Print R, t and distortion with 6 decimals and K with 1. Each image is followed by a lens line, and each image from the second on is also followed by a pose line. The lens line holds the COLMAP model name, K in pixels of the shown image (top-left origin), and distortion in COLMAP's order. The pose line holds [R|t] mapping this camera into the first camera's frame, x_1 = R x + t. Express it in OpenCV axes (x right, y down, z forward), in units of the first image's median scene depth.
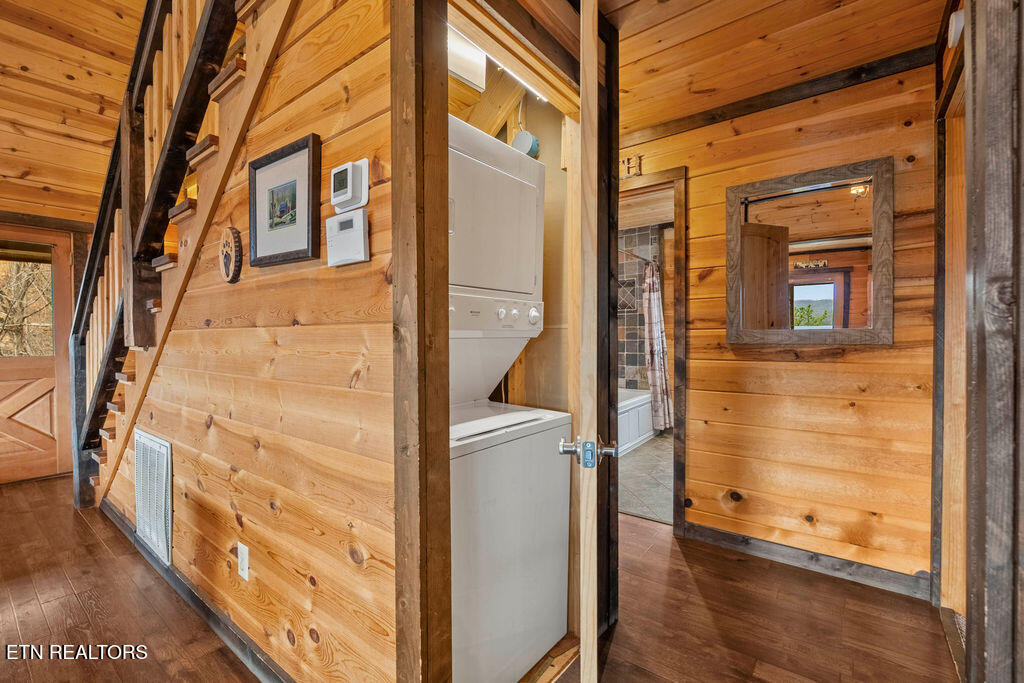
lens RADIAL K [[449.1, 0, 509.8], [0, 449.1, 338.6], [0, 0, 1]] dist [-0.005391, 0.000029]
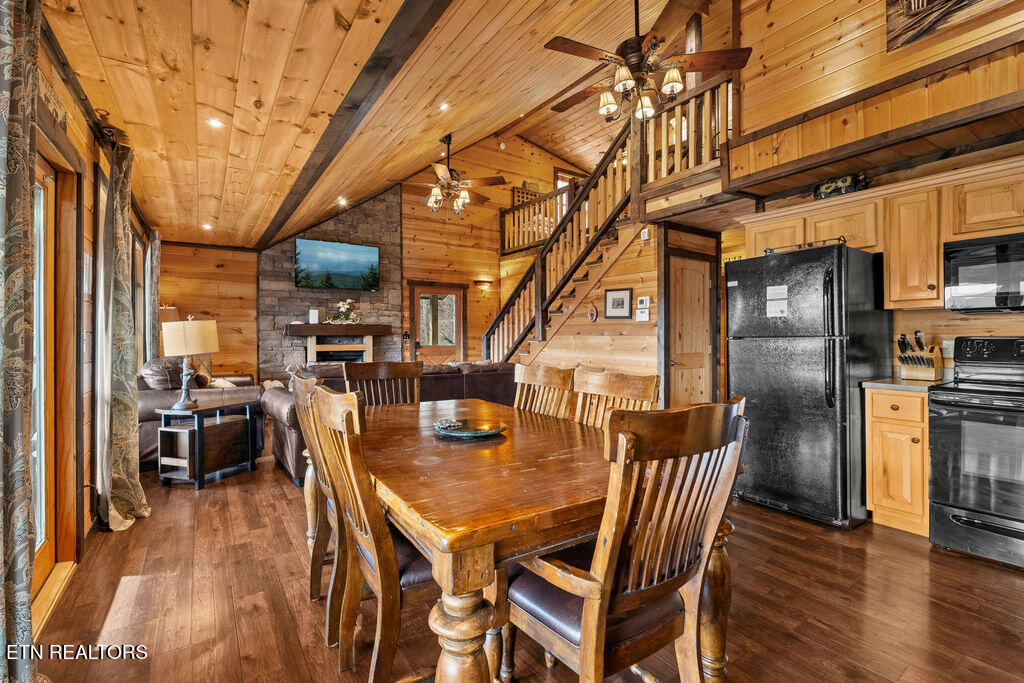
lens RADIAL K [[449.1, 0, 509.8], [0, 449.1, 338.6], [0, 0, 1]] dist [-0.005391, 0.000029]
pose [[0.952308, 0.005680, -0.305084, -0.241366], [-0.004551, 0.999980, 0.004412, -0.016899], [0.305103, -0.002813, 0.952315, -3.012202]]
